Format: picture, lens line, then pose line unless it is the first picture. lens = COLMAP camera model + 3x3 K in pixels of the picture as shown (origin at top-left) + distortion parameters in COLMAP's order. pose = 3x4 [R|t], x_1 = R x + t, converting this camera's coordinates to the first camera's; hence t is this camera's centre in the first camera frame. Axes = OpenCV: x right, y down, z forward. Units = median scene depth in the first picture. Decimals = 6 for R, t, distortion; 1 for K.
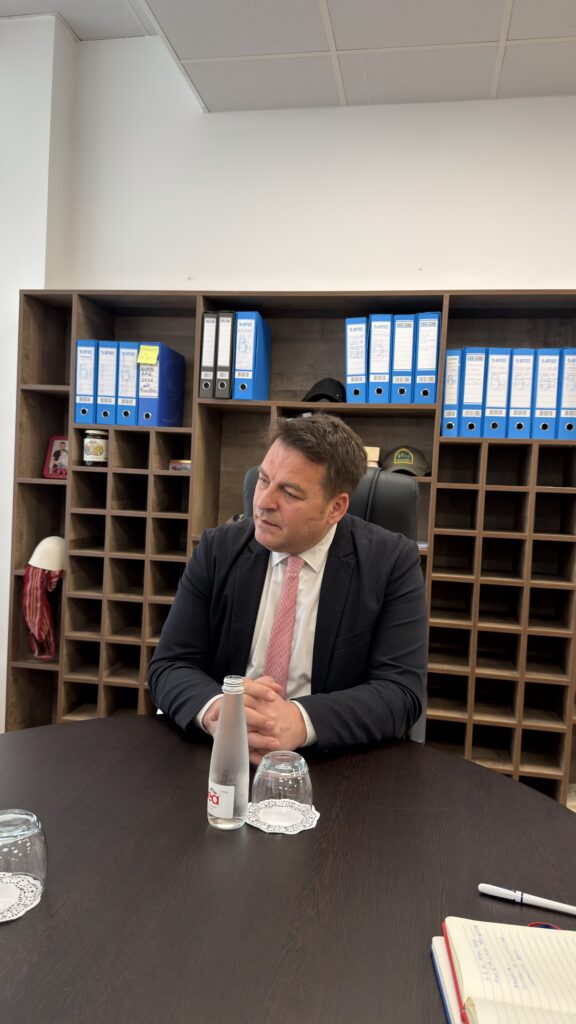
lens RADIAL K [[724.3, 0, 290.9], [0, 724.3, 519.2], [0, 0, 1]] dist [0.085547, -0.100488]
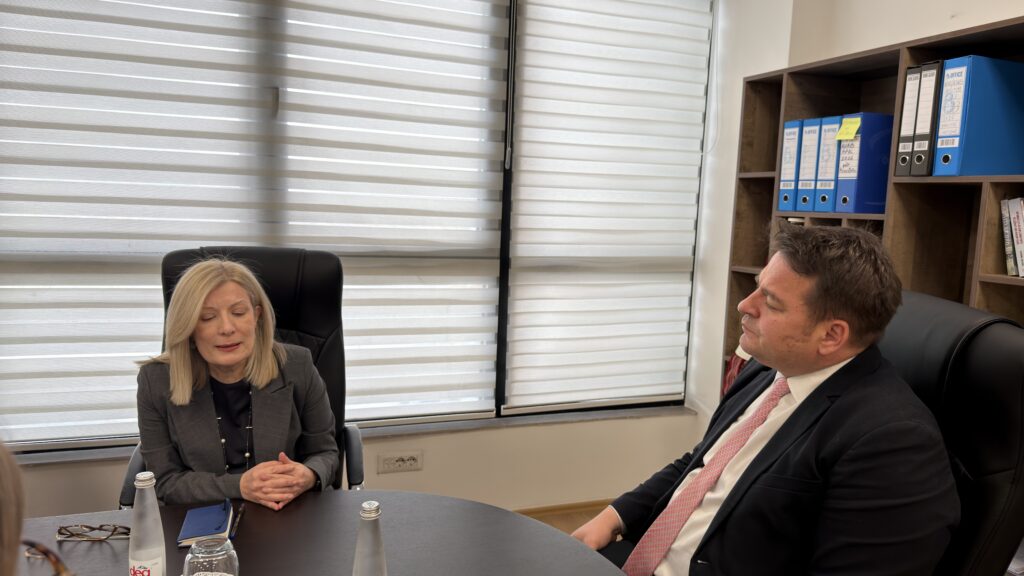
lens RADIAL K [[724.3, 0, 516.5], [0, 724.3, 277.1], [0, 0, 1]] dist [0.085547, -0.100488]
pose [[0.526663, 0.054229, -0.848342, 0.352225], [-0.044174, 0.998361, 0.036395, -0.069111], [0.848925, 0.018307, 0.528196, 0.227328]]
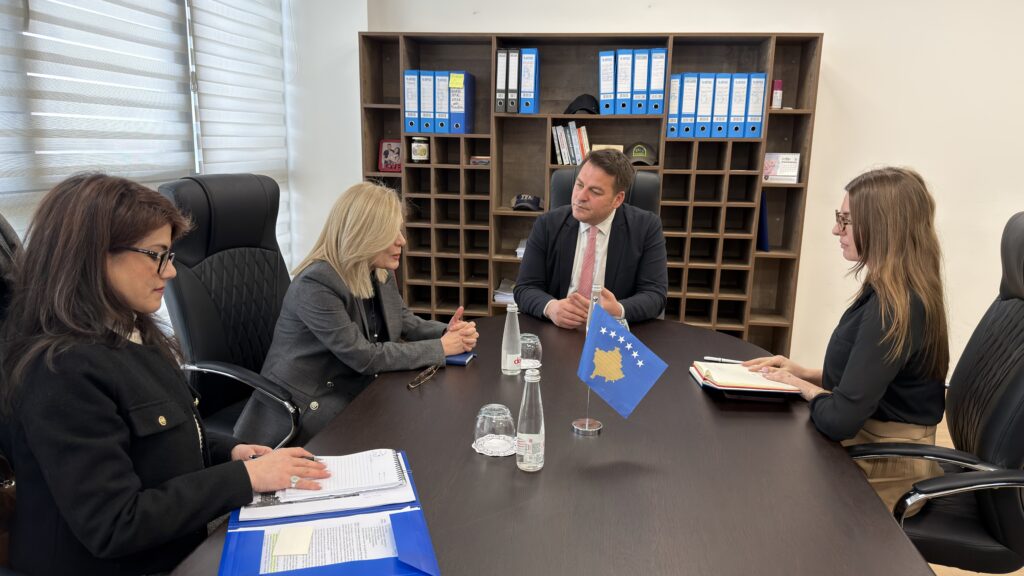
lens RADIAL K [[724.3, 0, 504.2], [0, 724.3, 305.8], [0, 0, 1]] dist [0.085547, -0.100488]
pose [[0.998955, -0.035890, 0.028291, -0.165568], [0.030243, 0.983289, 0.179522, -0.051894], [-0.034261, -0.178478, 0.983347, -0.471499]]
